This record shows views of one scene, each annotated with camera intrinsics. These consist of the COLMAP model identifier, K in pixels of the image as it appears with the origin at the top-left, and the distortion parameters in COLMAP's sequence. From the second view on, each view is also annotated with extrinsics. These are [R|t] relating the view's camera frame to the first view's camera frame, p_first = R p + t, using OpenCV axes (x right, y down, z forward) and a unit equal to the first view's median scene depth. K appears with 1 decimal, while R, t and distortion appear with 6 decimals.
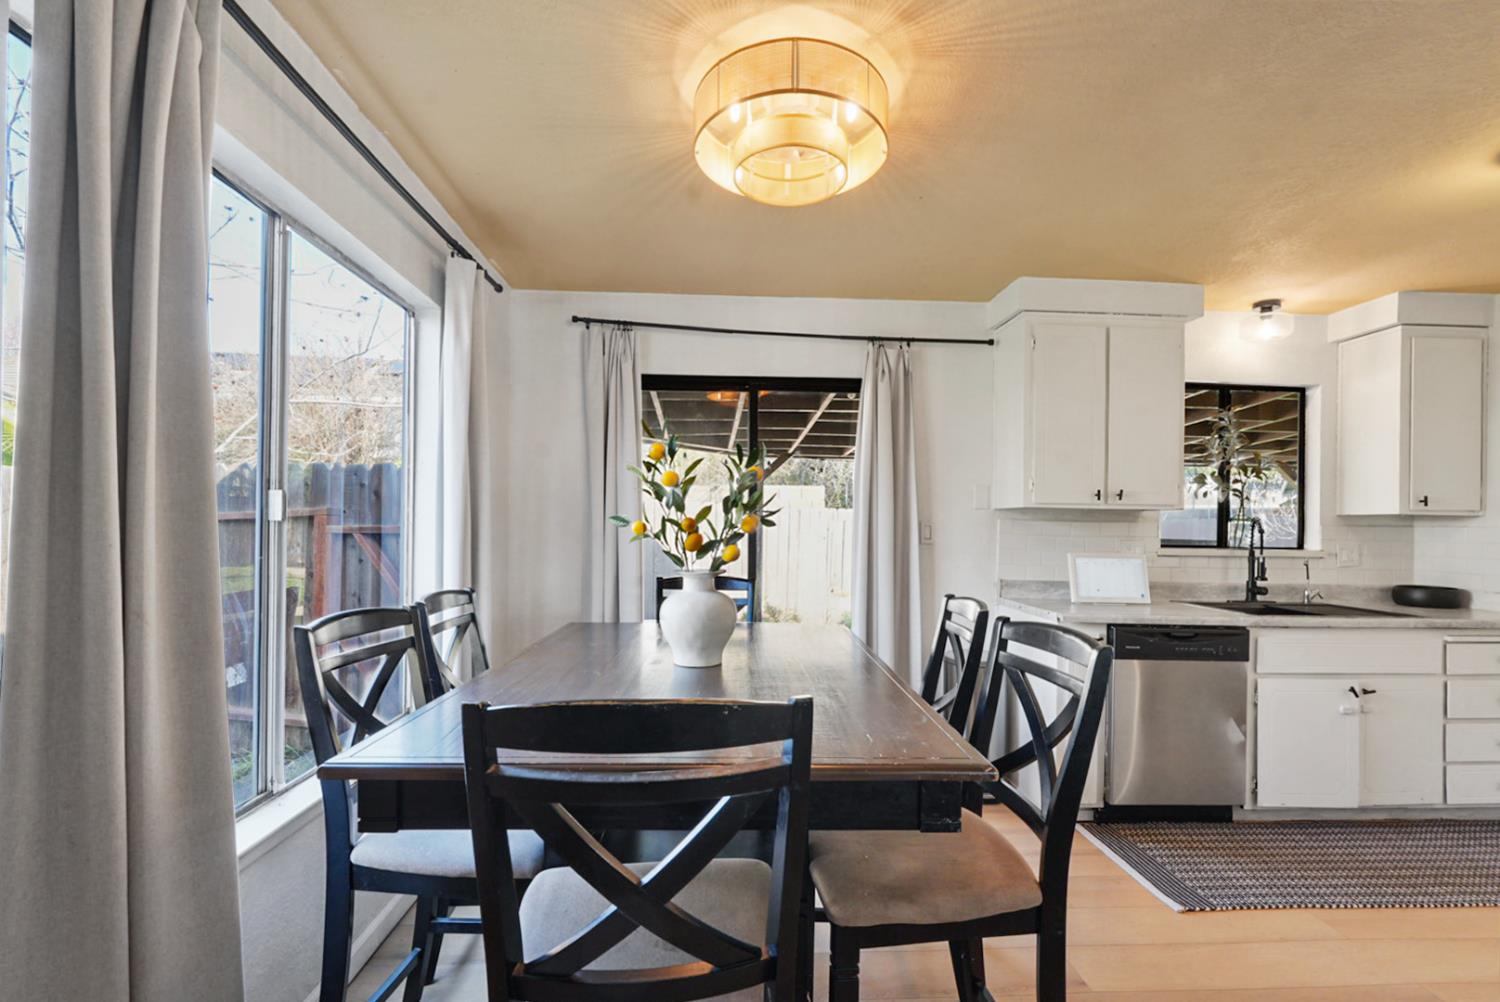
lens RADIAL K [[665.1, 0, 742.5], [0, 665.1, 519.9], [0, 0, 1]] dist [-0.017525, 0.007456]
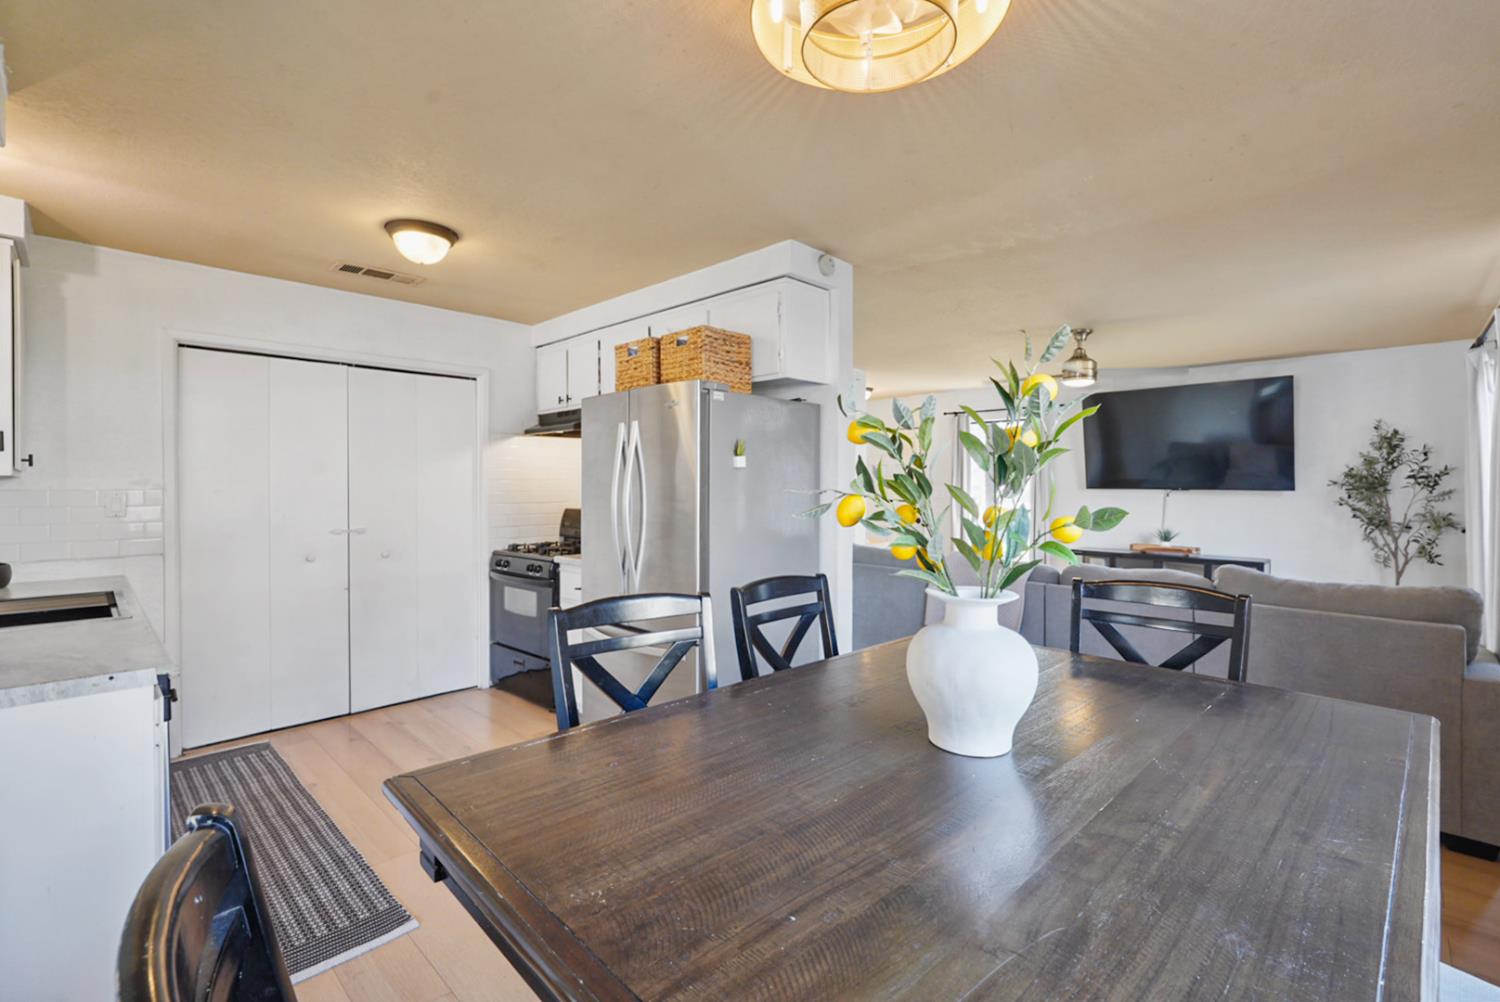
lens RADIAL K [[690.7, 0, 754.4], [0, 690.7, 485.9], [0, 0, 1]] dist [-0.001151, 0.000134]
pose [[-0.676414, -0.014567, 0.736377, -0.227286], [-0.010359, 0.999894, 0.010265, -0.013892], [-0.736449, -0.000684, -0.676493, 0.875163]]
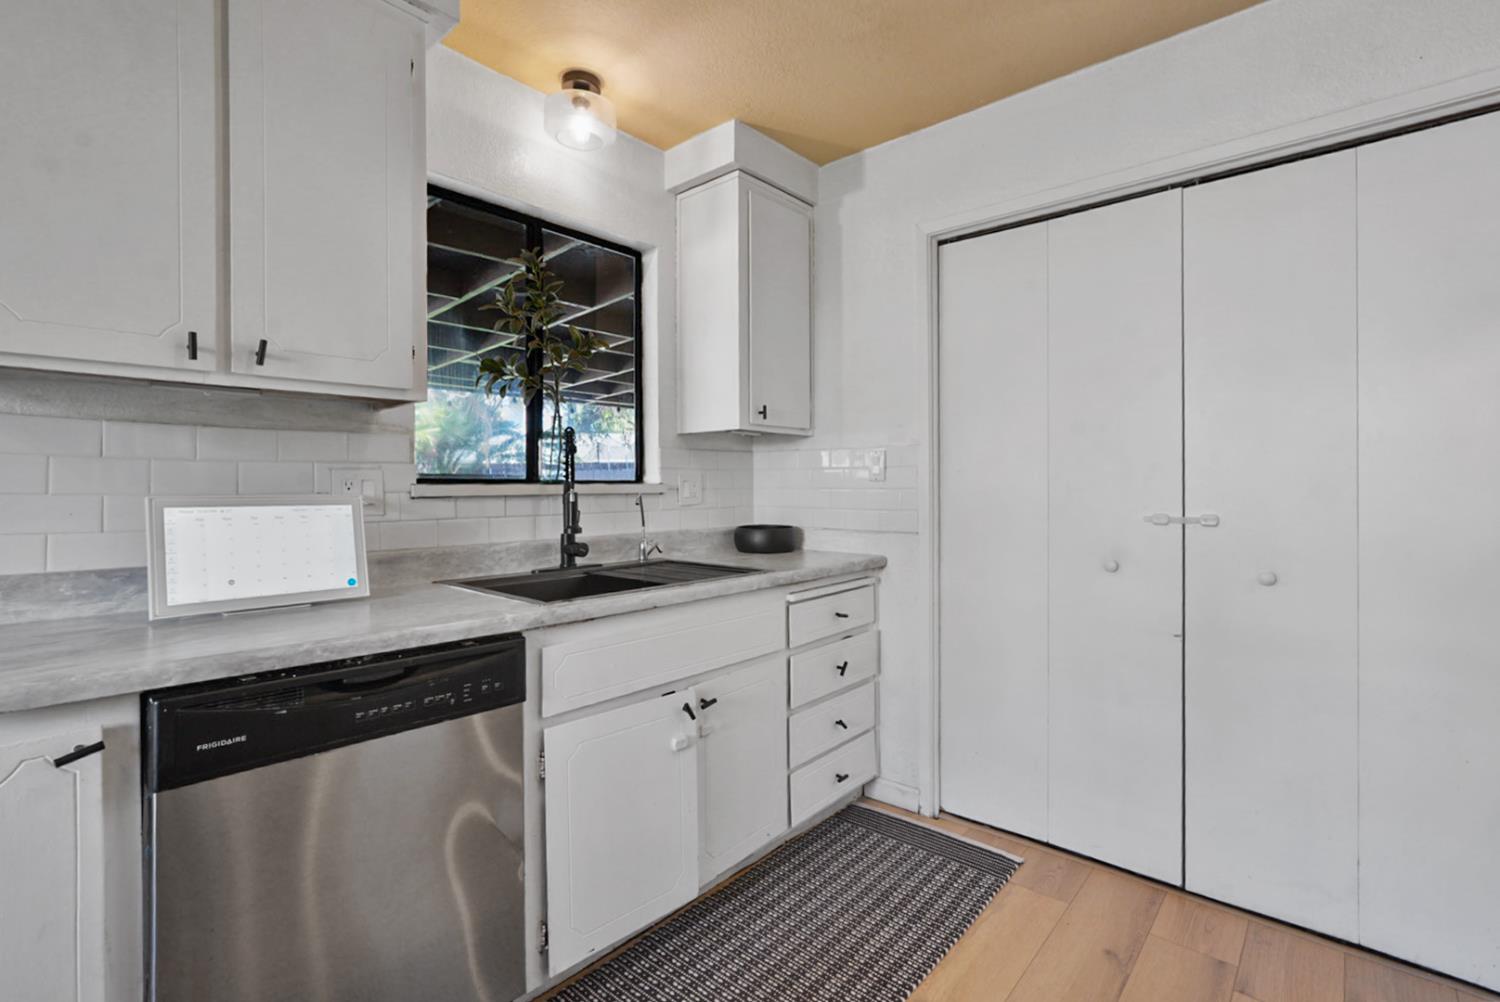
lens RADIAL K [[690.7, 0, 754.4], [0, 690.7, 485.9], [0, 0, 1]] dist [-0.001151, 0.000134]
pose [[0.692428, -0.019834, 0.721214, 0.440731], [0.011858, 0.999800, 0.016111, 0.040503], [-0.721389, -0.002604, 0.692525, 0.442922]]
